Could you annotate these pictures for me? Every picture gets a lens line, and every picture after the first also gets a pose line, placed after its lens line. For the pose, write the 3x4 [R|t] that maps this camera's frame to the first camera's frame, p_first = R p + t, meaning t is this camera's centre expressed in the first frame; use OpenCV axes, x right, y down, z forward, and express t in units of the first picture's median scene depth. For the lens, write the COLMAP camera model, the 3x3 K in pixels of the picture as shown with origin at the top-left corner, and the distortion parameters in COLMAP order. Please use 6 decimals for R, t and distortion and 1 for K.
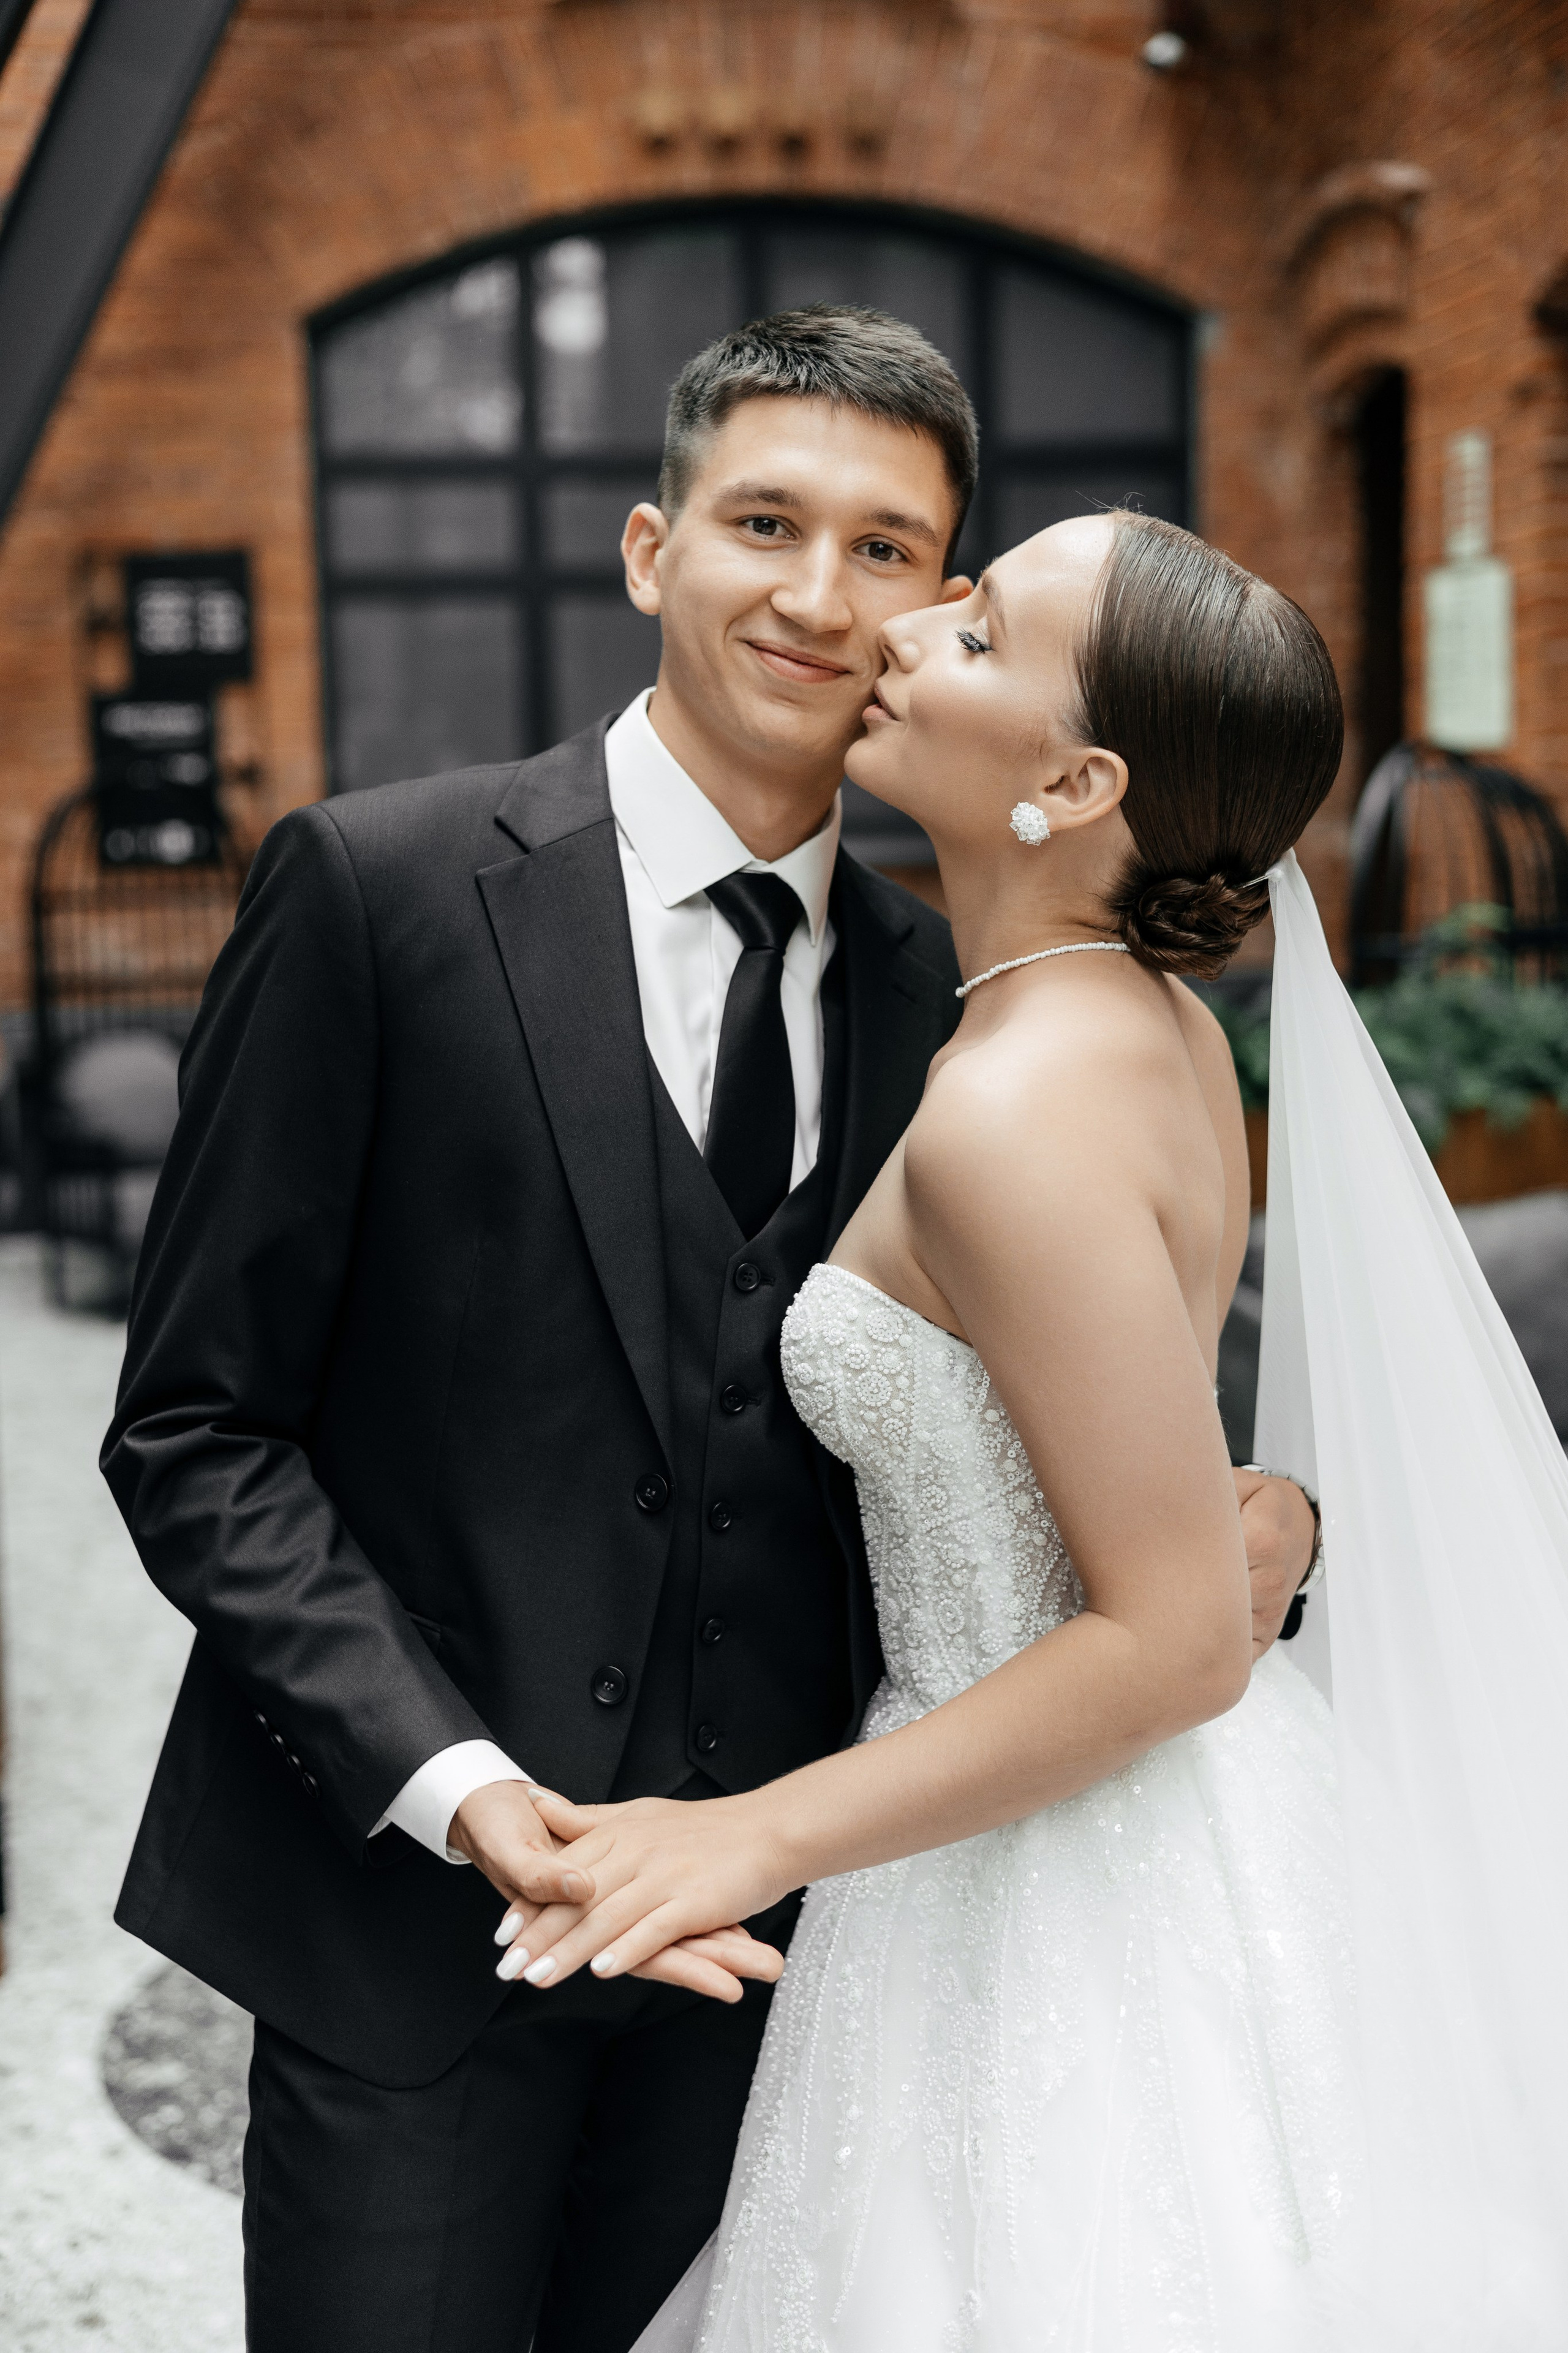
lens RADIAL K [[3313.4, 0, 762.5], [0, 3313.4, 1241.0], [0, 0, 1]] dist [-0.021019, 0.000000]
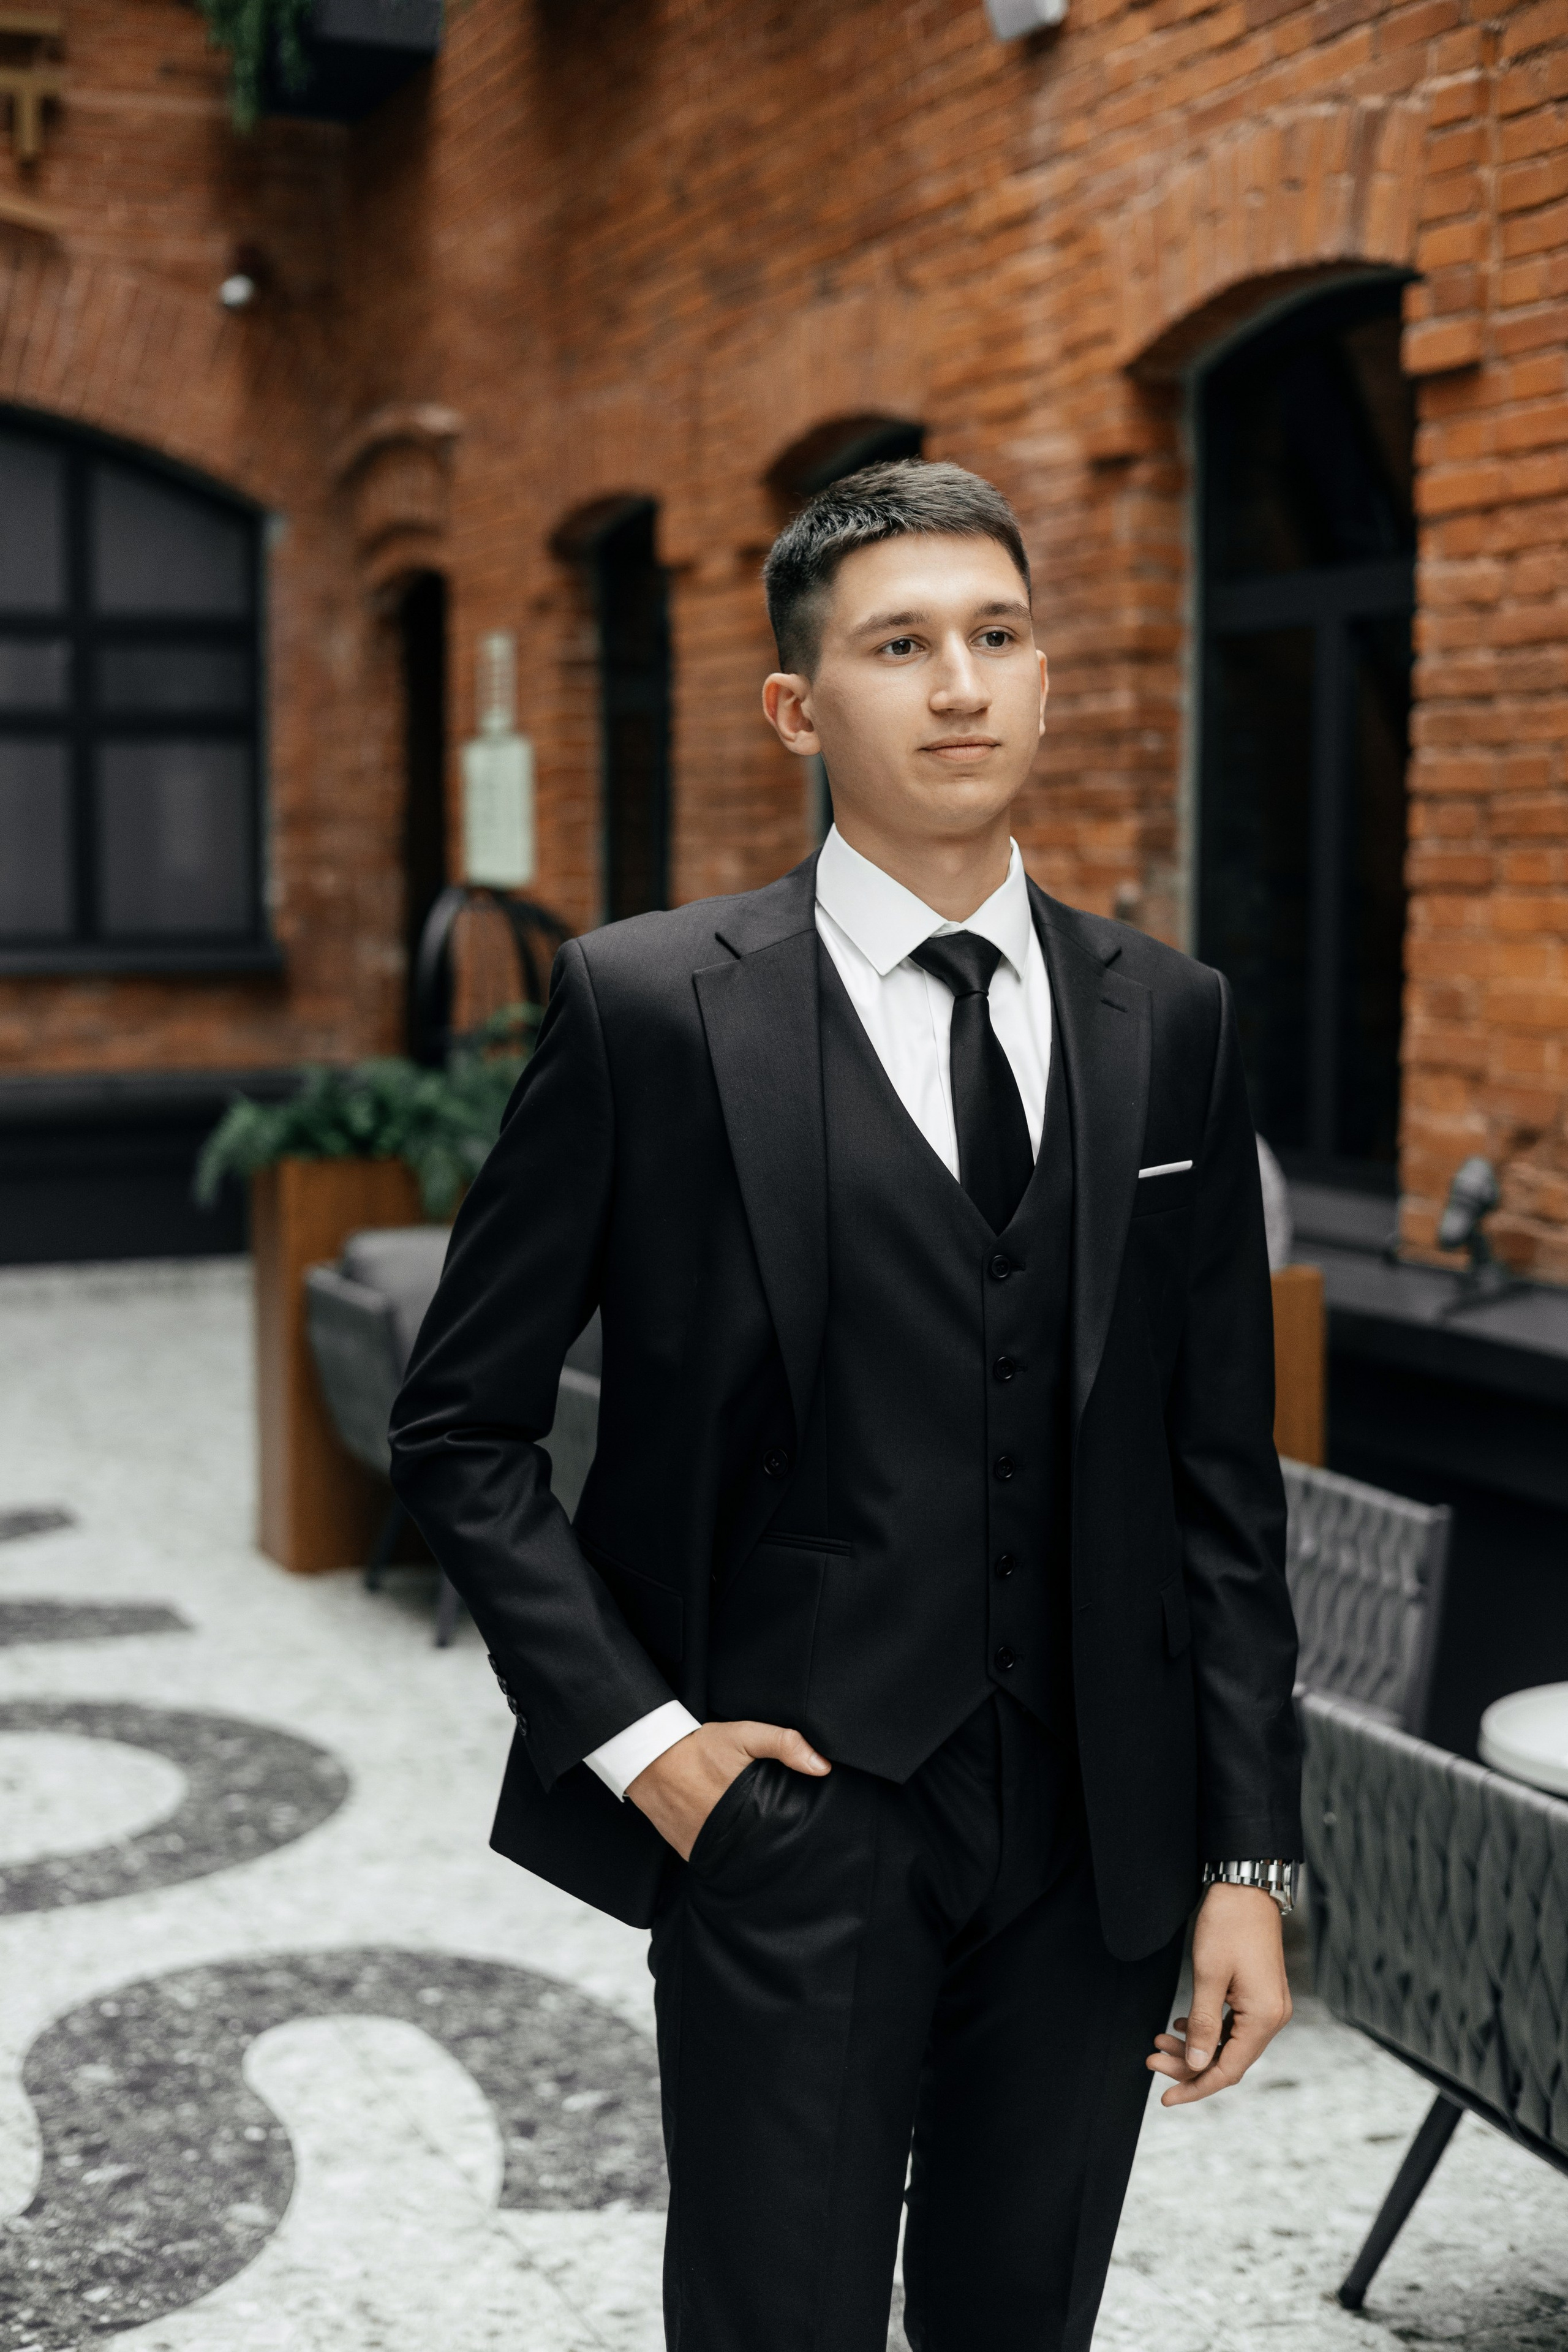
lens RADIAL K [[3312.2, 0, 909.1], [0, 3312.2, 1230.8], [0, 0, 1]] dist [-0.021019, 0.000000]
pose [[0.944971, -0.006830, 0.327083, -0.041264], [0.021080, 0.998976, -0.040044, 0.028480], [-0.326474, 0.044735, 0.944147, -0.185031]]
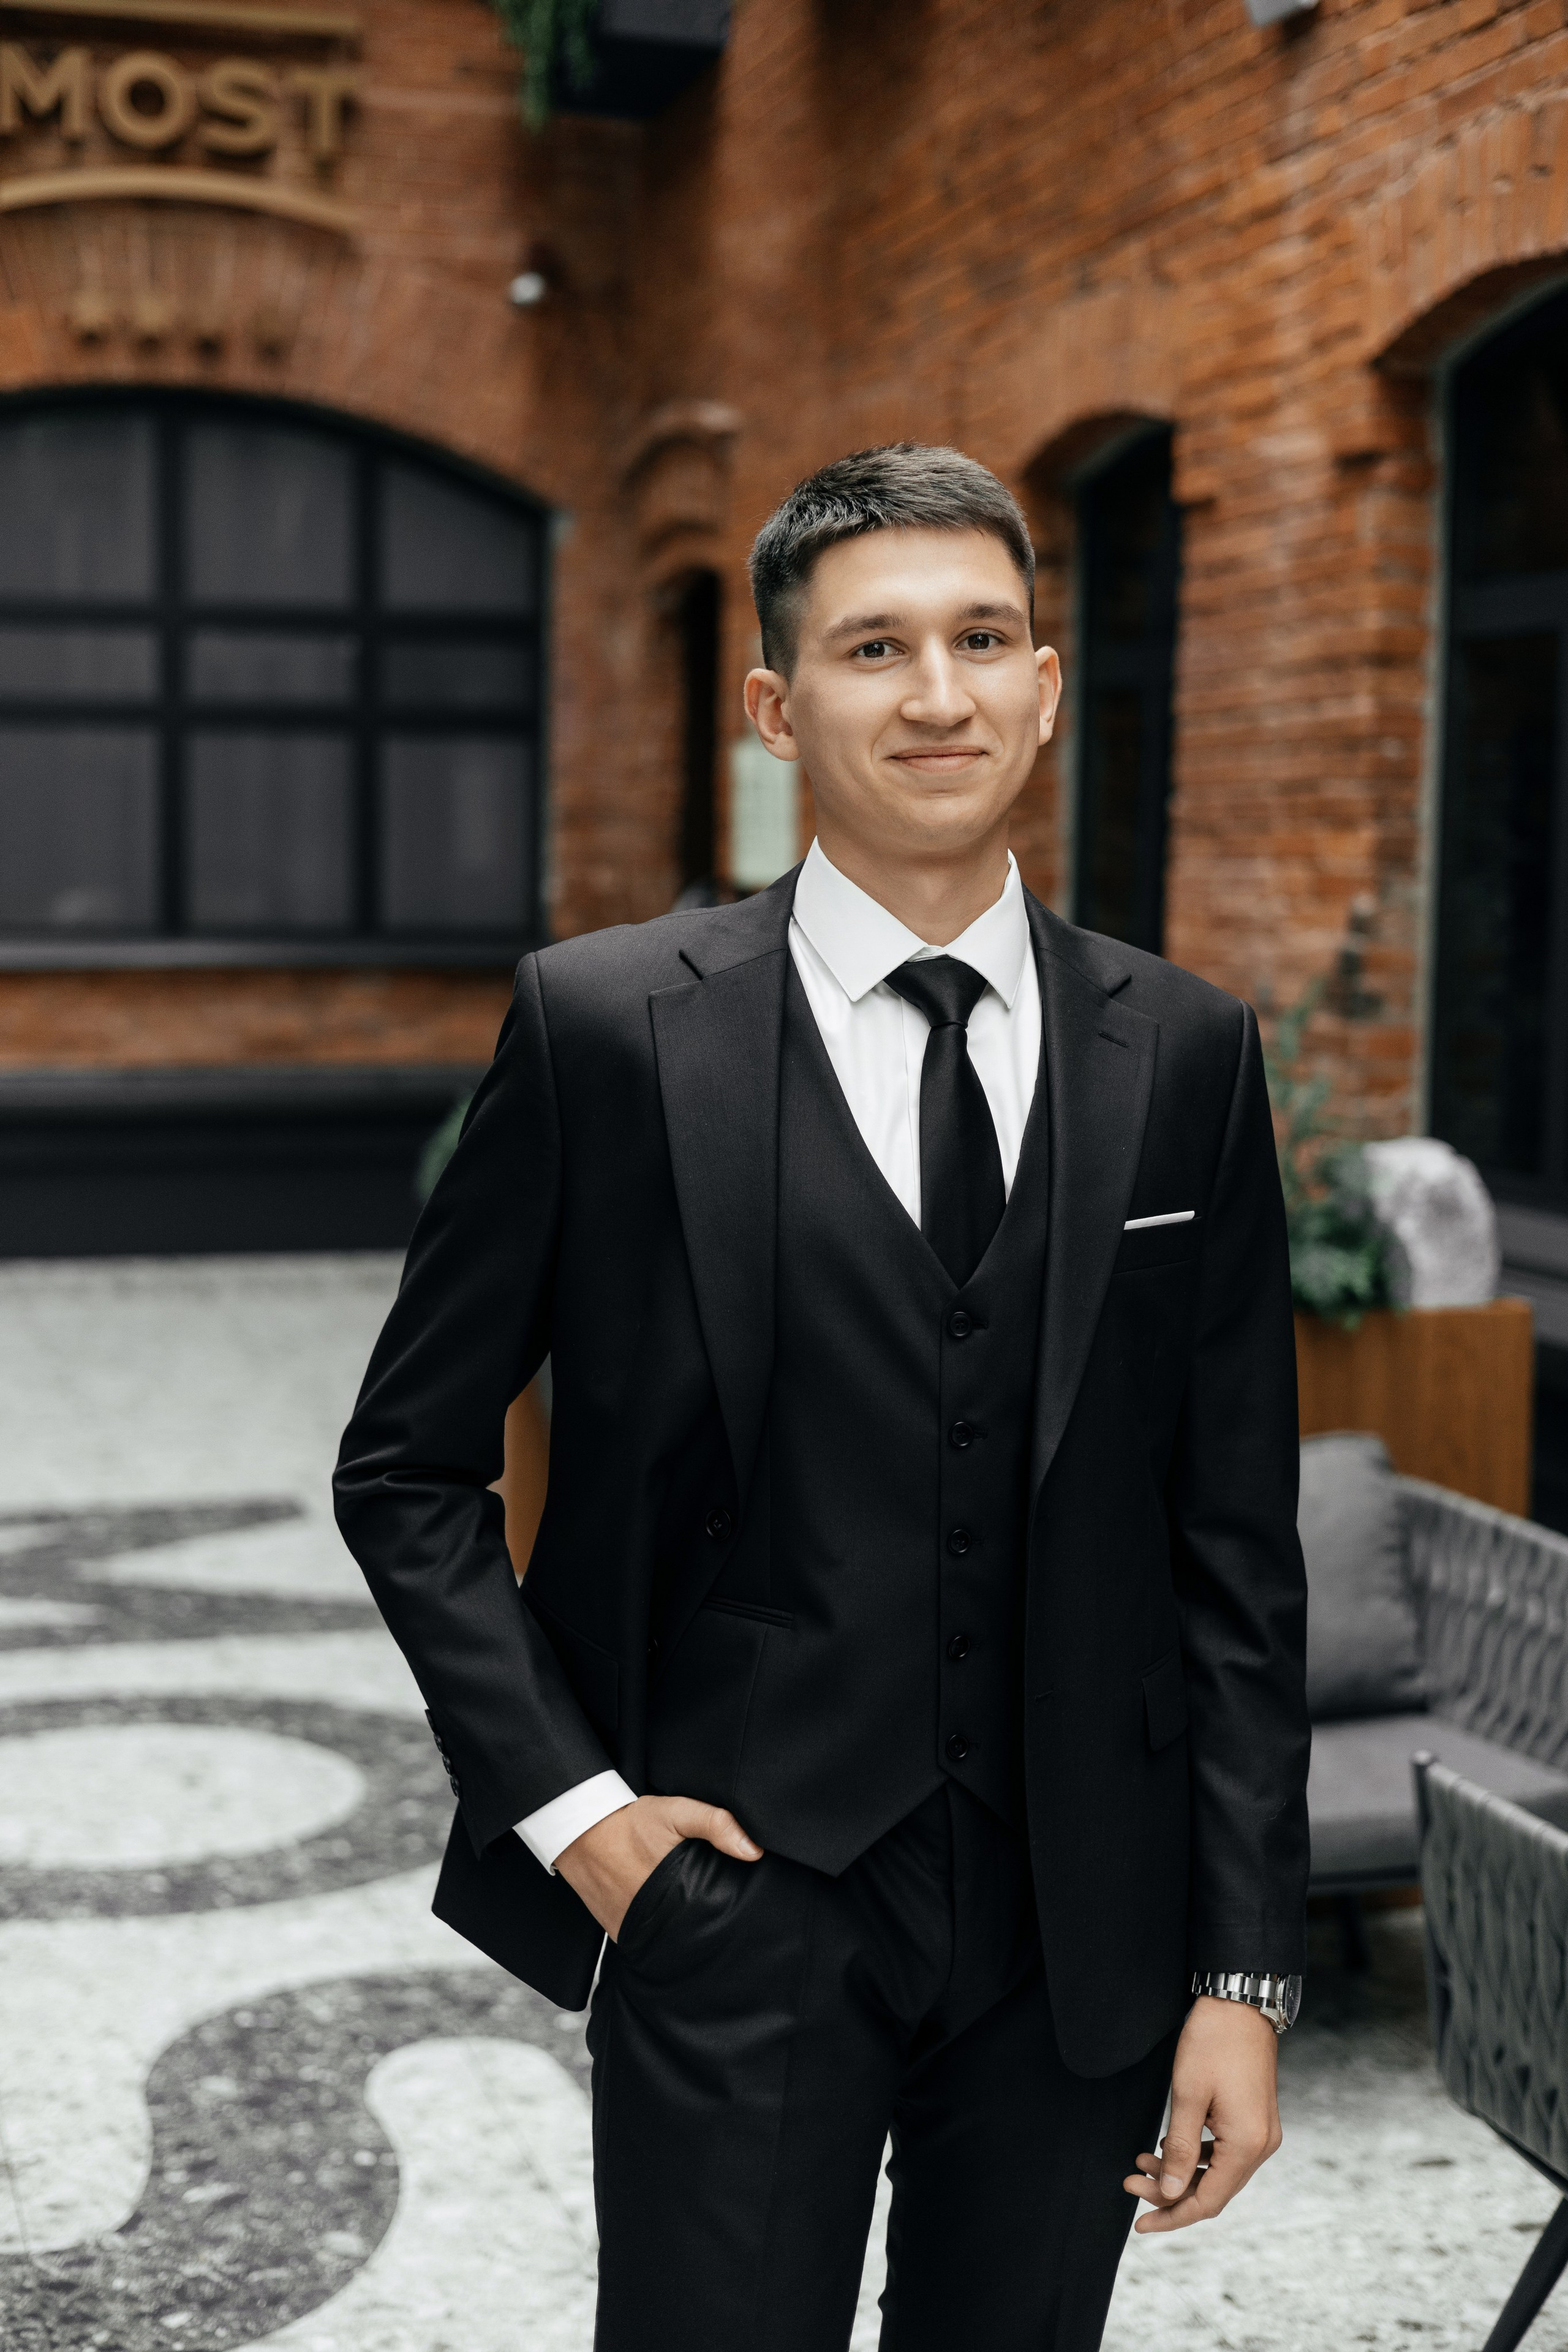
lens RADIAL K [[3312.2, 0, 883.4], [0, 3312.2, 1218.0], [0, 0, 1]] dist [-0.021019, 0.000000]
pose [[0.975101, 0.018600, 0.220980, -0.010440], [-0.009105, 0.998994, -0.043909, 0.024380], [-0.221575, 0.040804, 0.974289, -0.176754]]
